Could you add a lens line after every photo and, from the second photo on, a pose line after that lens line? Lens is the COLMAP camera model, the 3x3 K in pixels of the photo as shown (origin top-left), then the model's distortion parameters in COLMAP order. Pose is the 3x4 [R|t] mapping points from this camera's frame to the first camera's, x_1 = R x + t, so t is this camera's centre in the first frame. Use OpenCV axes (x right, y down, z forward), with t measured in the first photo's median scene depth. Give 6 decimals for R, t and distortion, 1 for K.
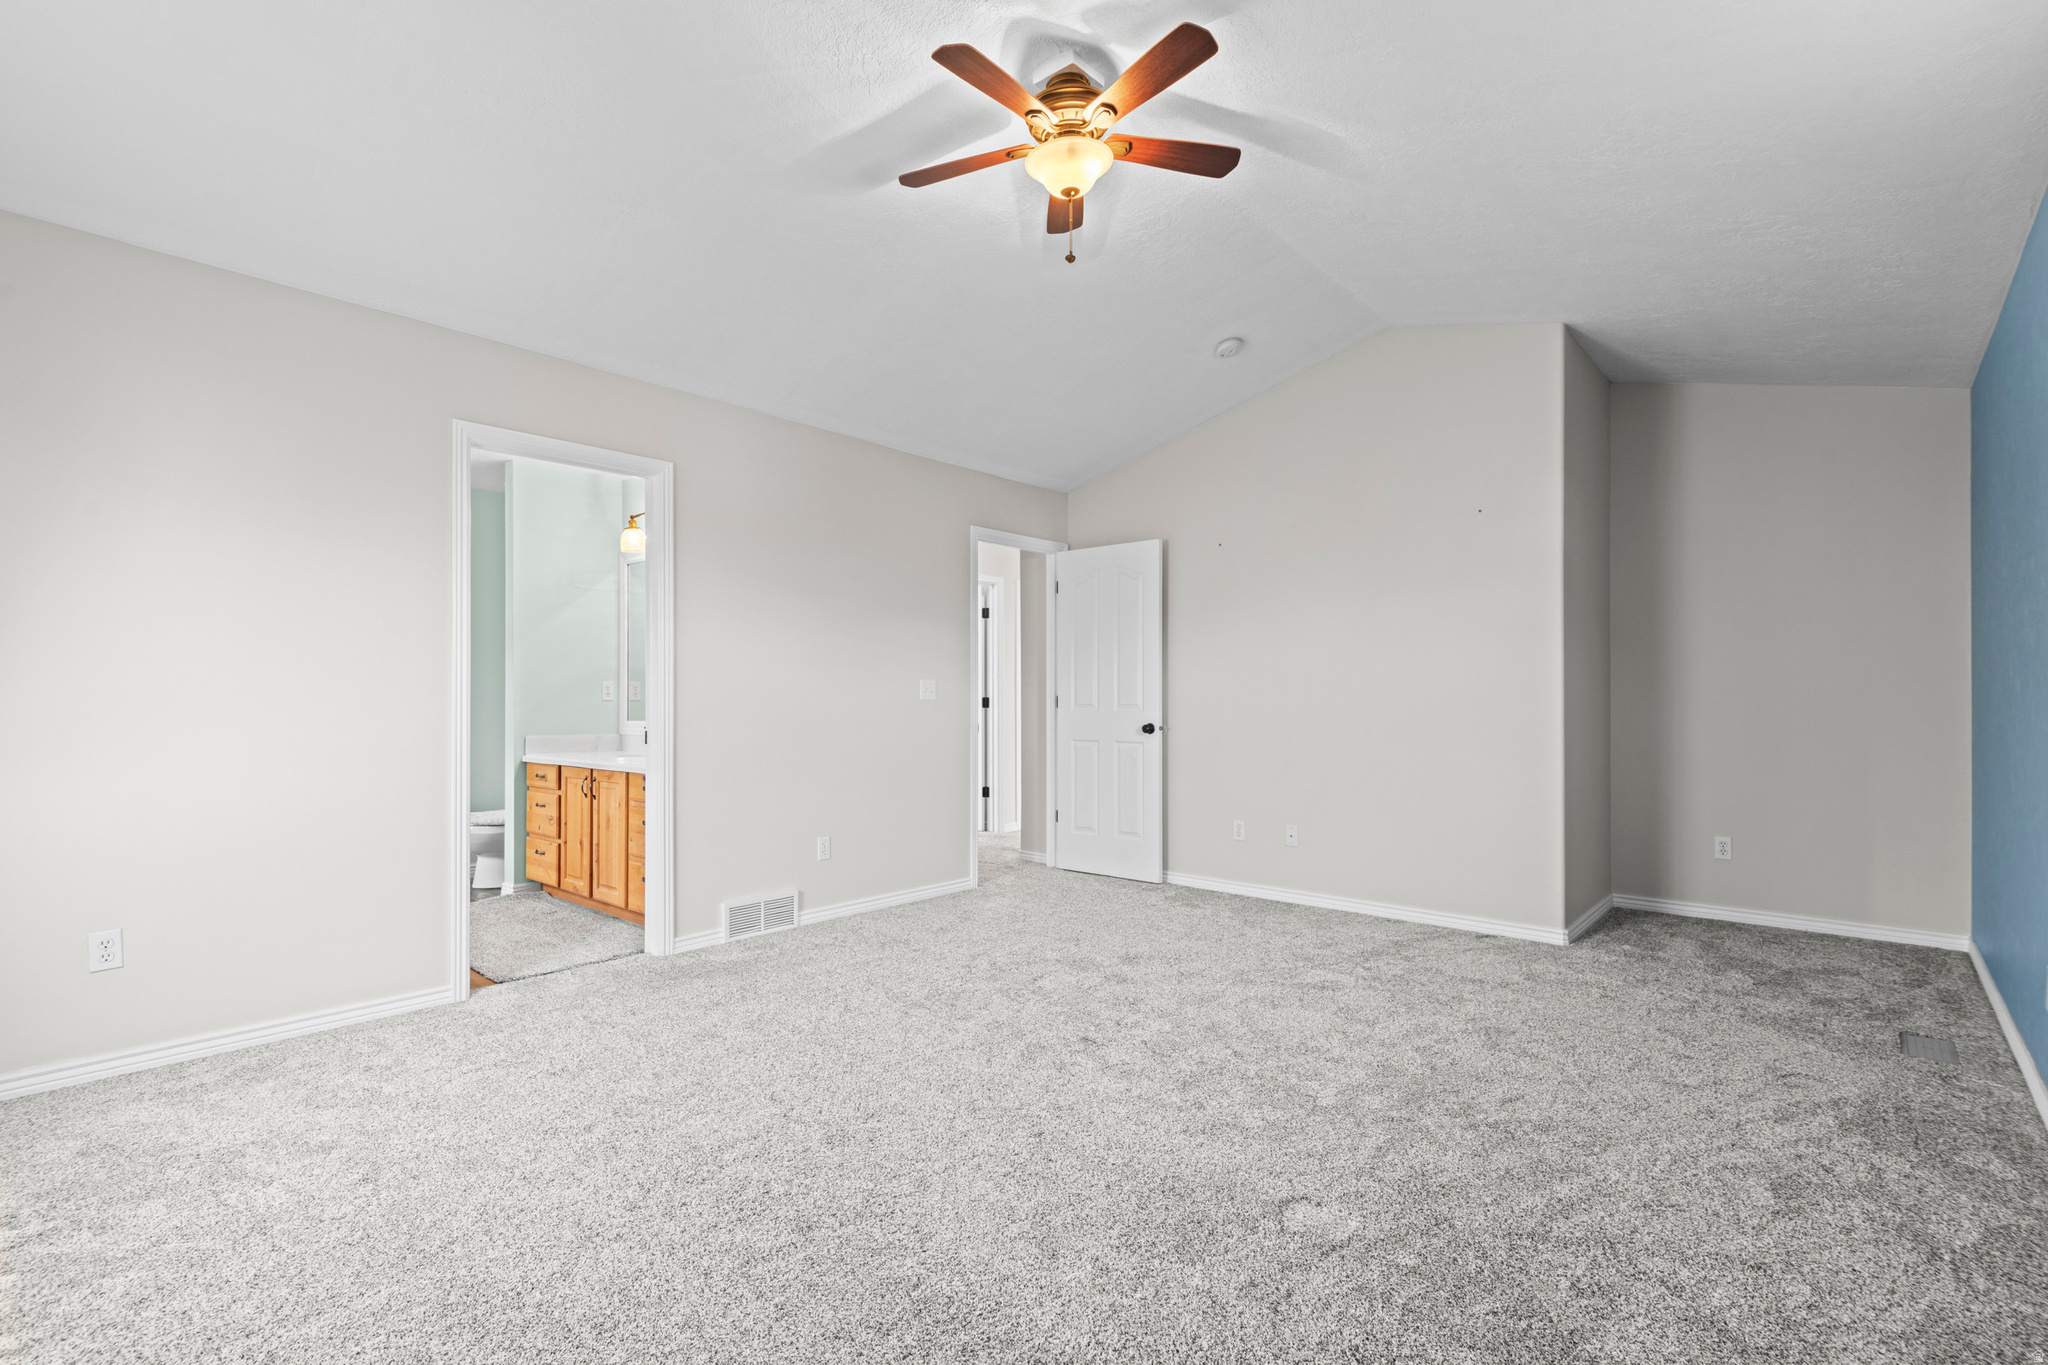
lens RADIAL K [[957.6, 0, 1029.0], [0, 957.6, 696.9], [0, 0, 1]] dist [0.018985, 0.000275]
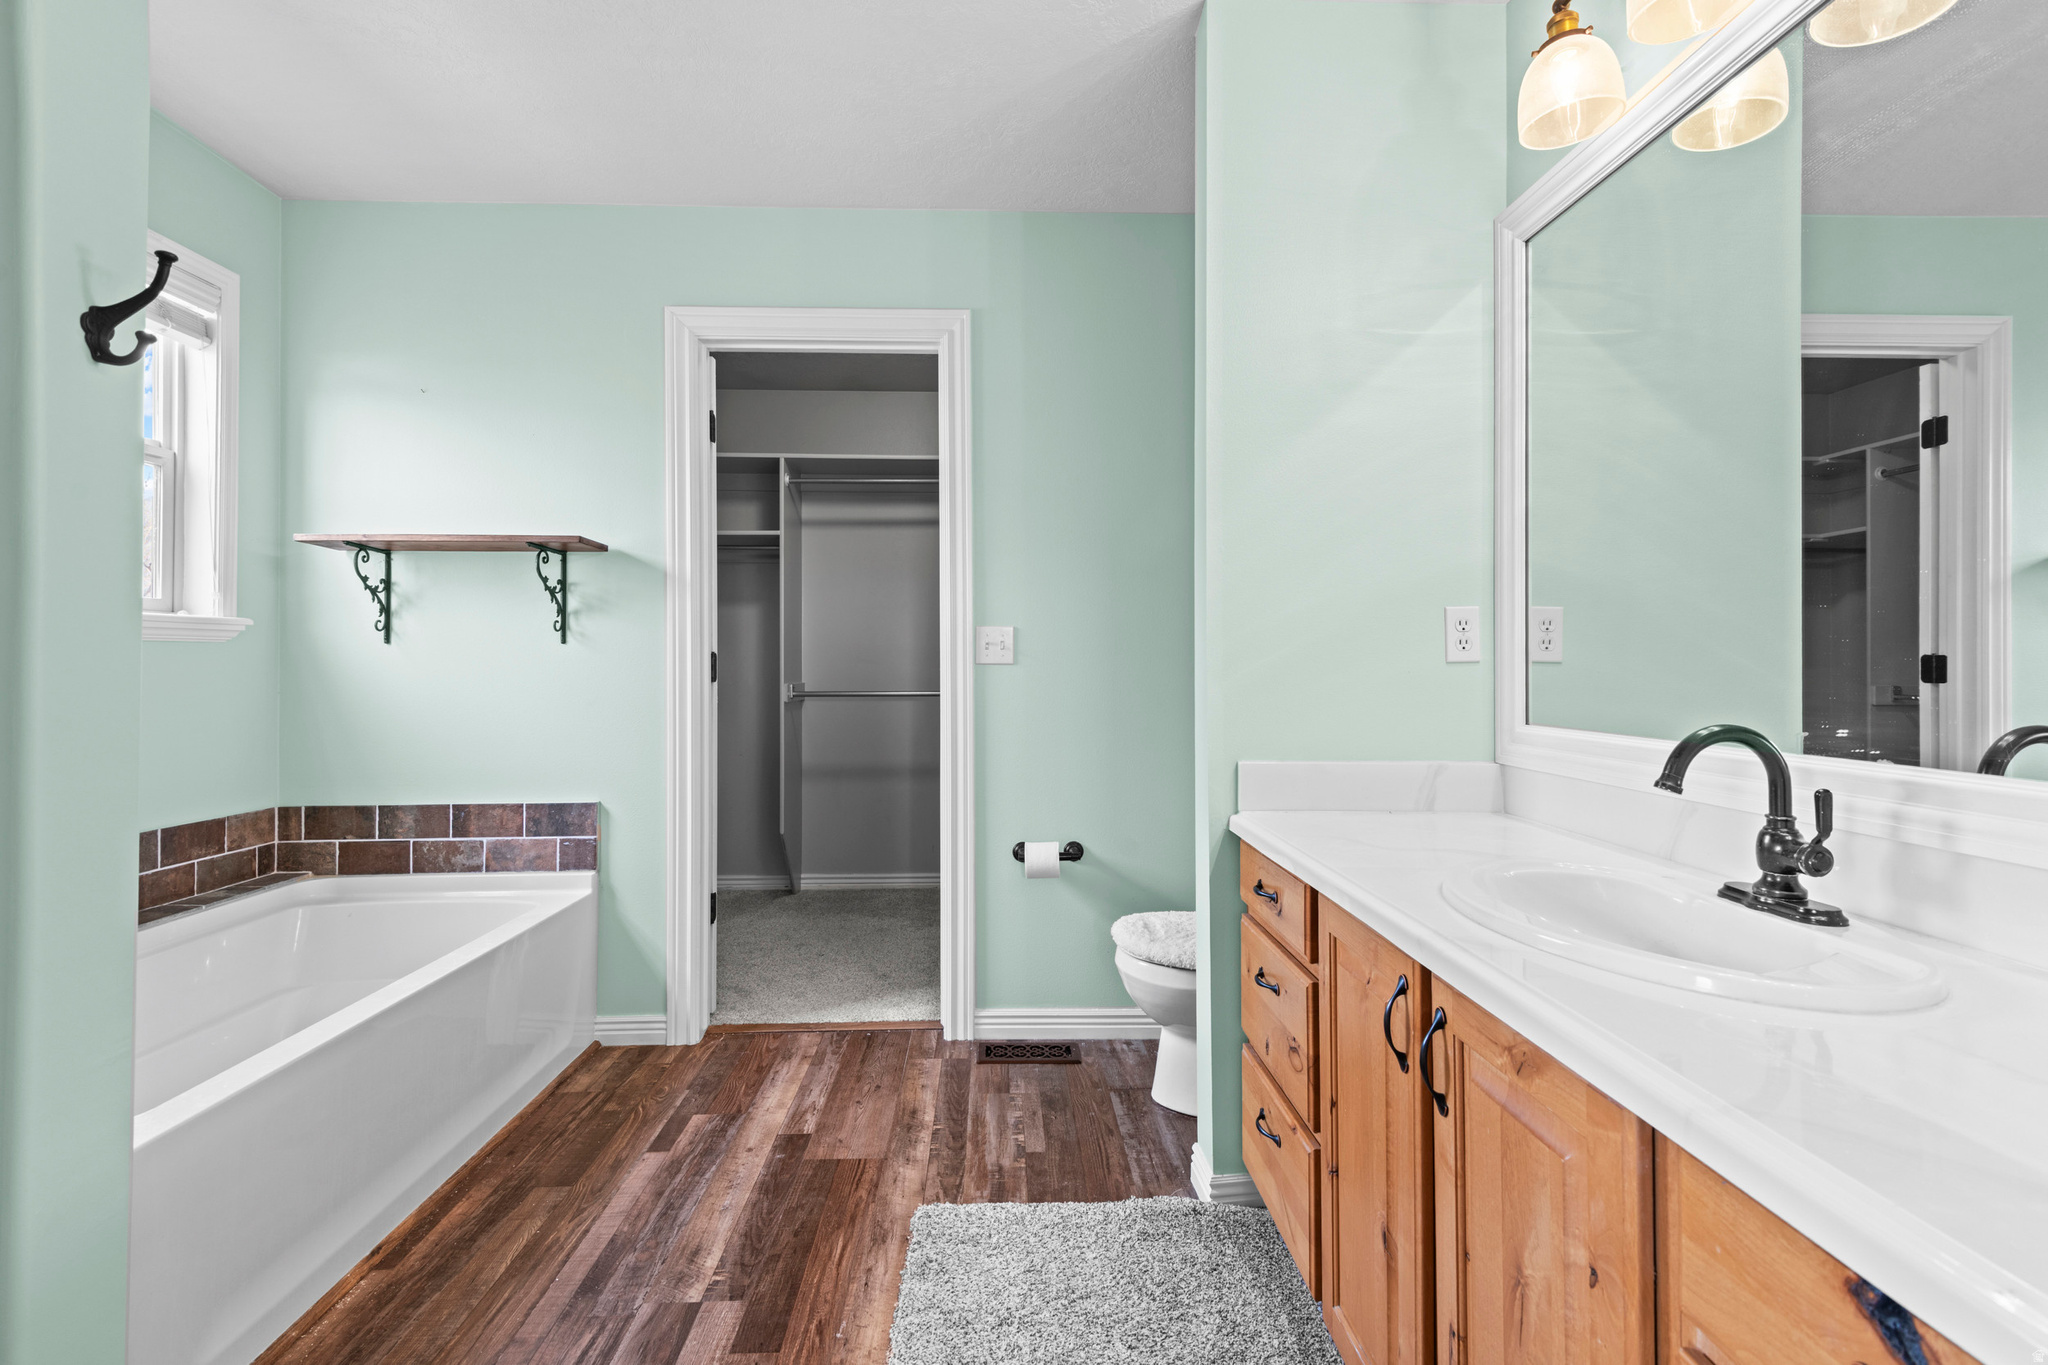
lens RADIAL K [[957.6, 0, 1023.7], [0, 957.6, 669.0], [0, 0, 1]] dist [0.018985, 0.000275]
pose [[0.691767, -0.000446, -0.722121, -0.321175], [0.006925, 0.999958, 0.006016, 0.003061], [0.722088, -0.009163, 0.691741, 0.698187]]
